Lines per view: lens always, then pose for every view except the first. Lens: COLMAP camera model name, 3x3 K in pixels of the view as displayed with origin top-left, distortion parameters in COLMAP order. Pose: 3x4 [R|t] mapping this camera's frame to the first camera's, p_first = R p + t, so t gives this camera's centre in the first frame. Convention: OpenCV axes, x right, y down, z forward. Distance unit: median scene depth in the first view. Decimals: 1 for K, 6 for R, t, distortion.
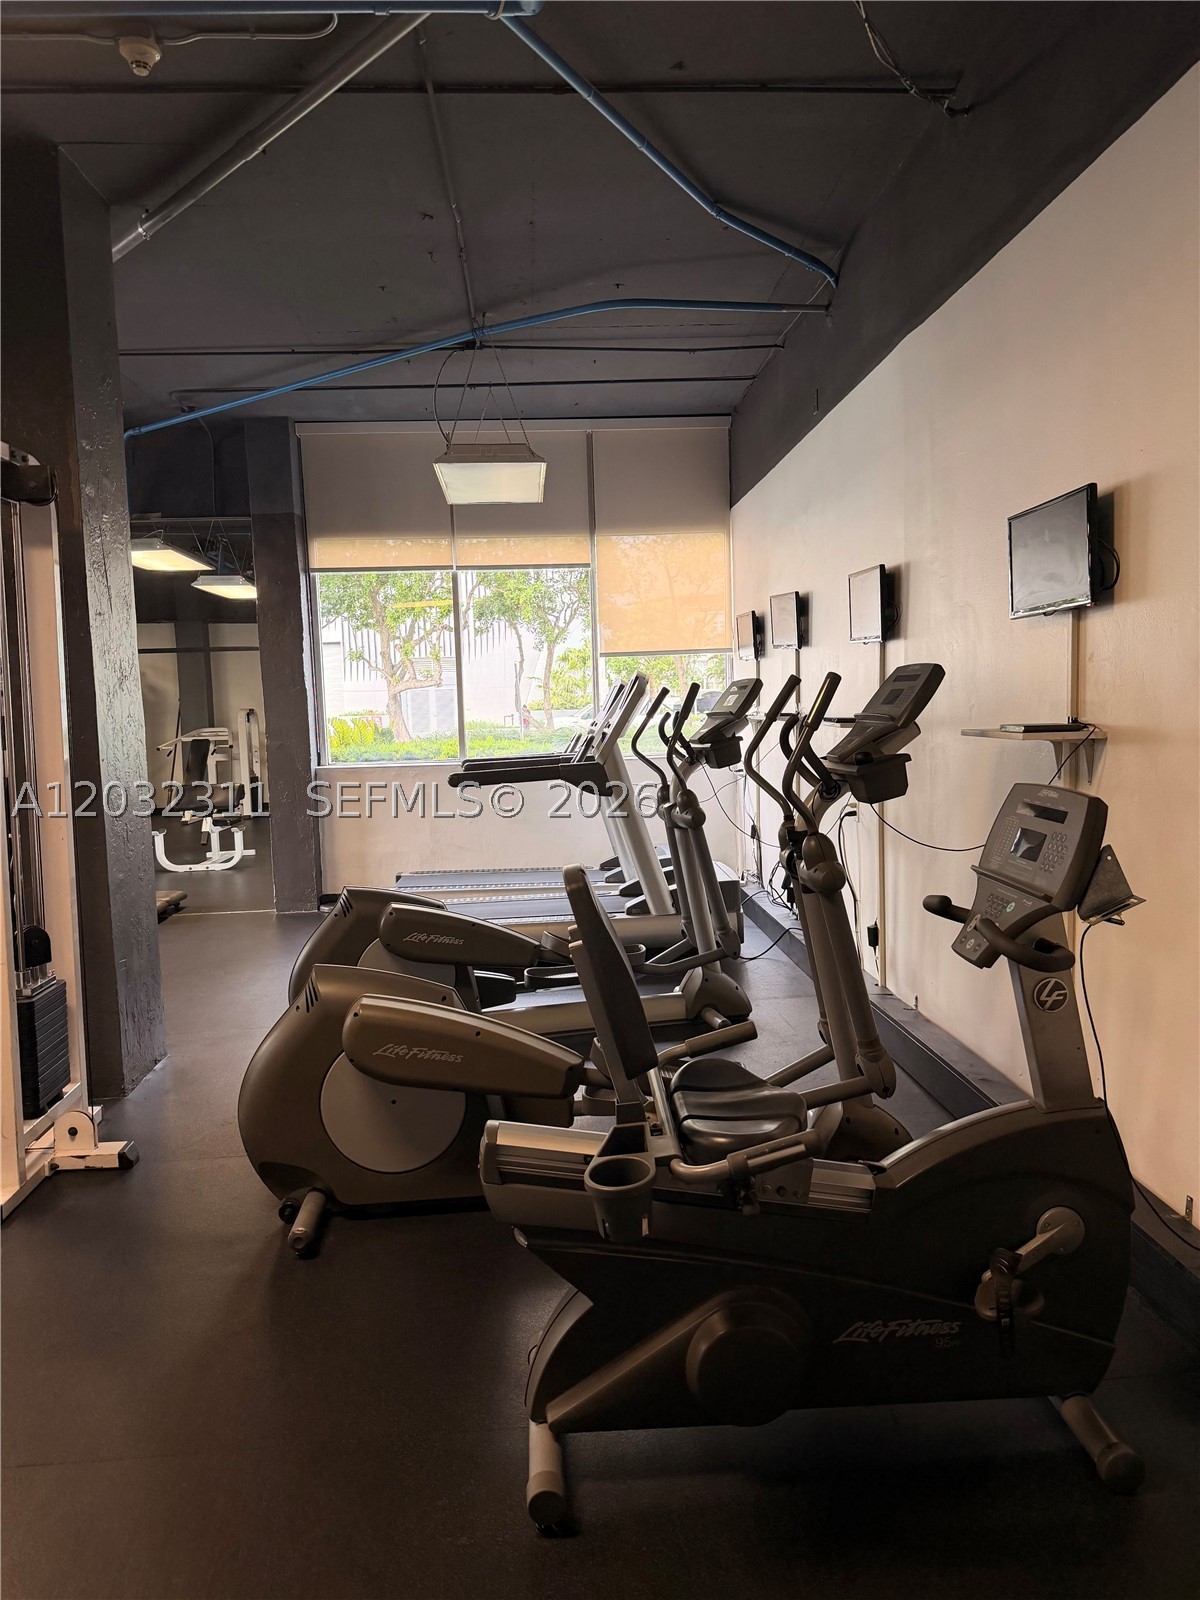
lens RADIAL K [[1118.7, 0, 597.3], [0, 1118.7, 804.9], [0, 0, 1]] dist [0.069387, -0.086044]
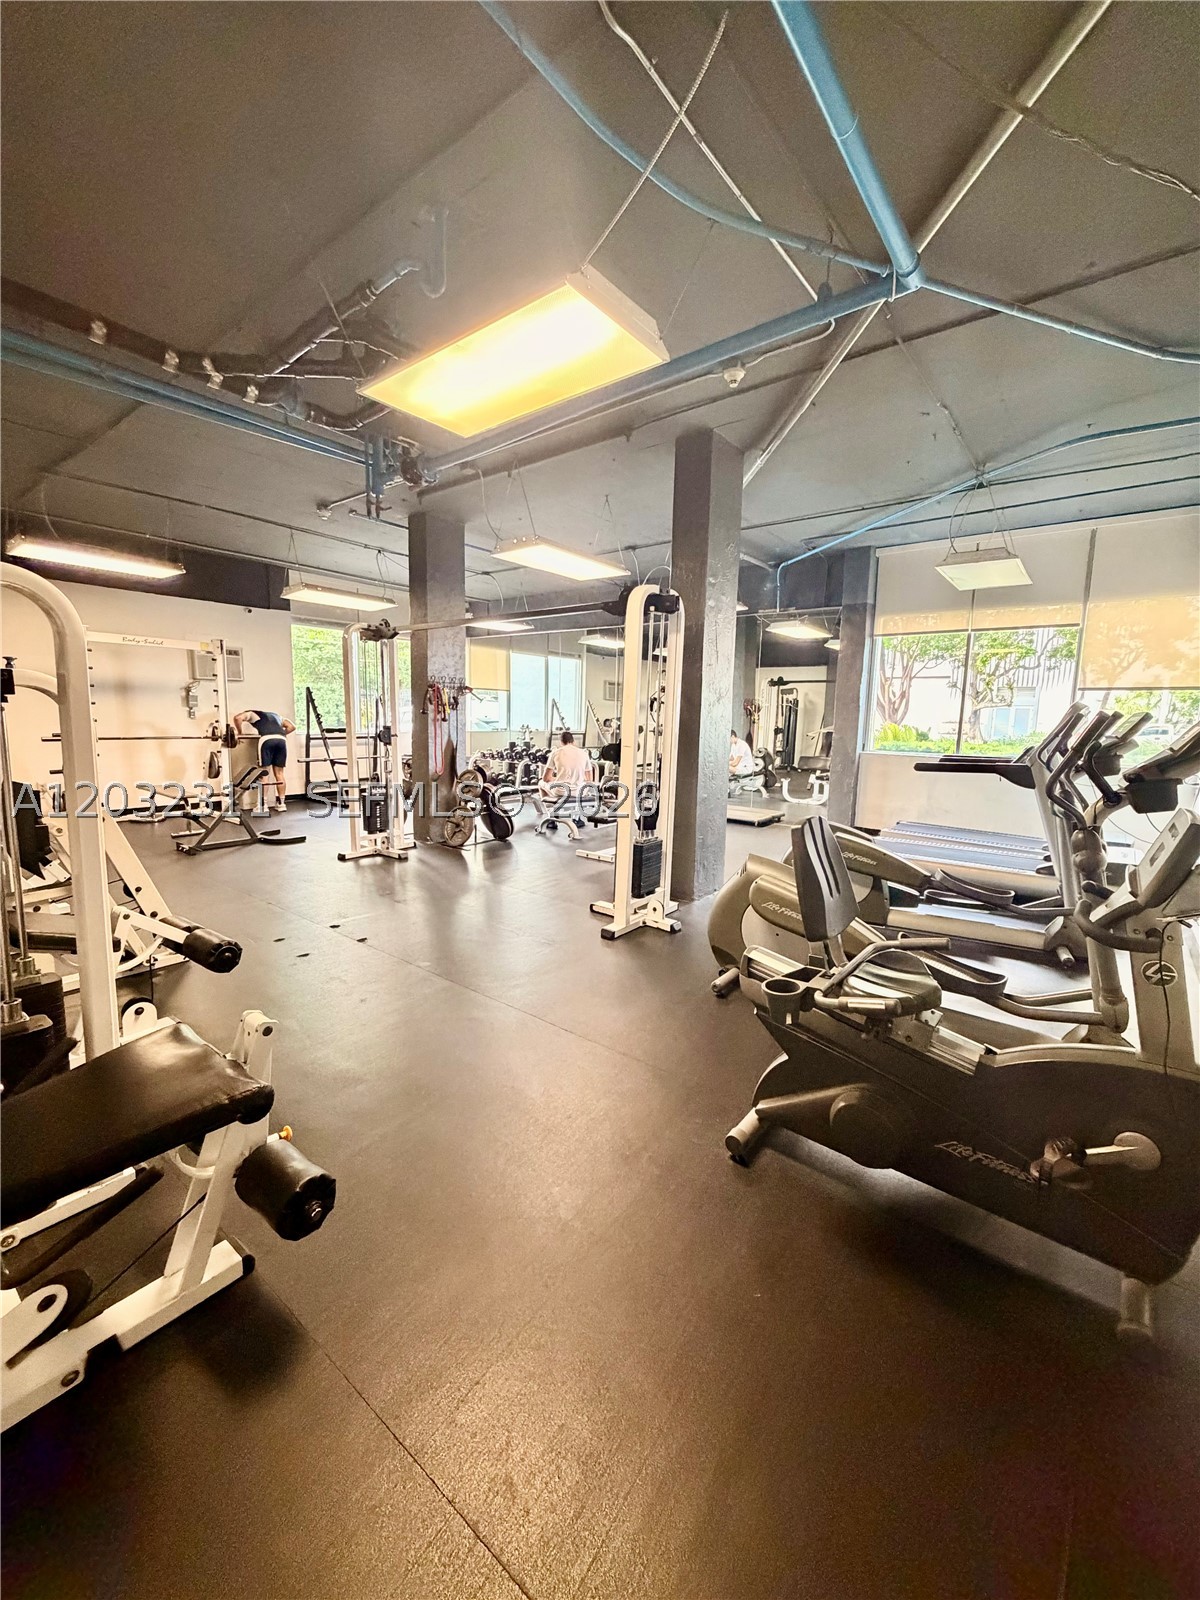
lens RADIAL K [[637.1, 0, 600.0], [0, 637.1, 800.0], [0, 0, 1]] dist [0.001668, 0.000556]
pose [[0.742685, 0.139293, -0.654994, 0.184021], [-0.106690, 0.990246, 0.089615, -0.011360], [0.661088, 0.003326, 0.750301, 0.020626]]
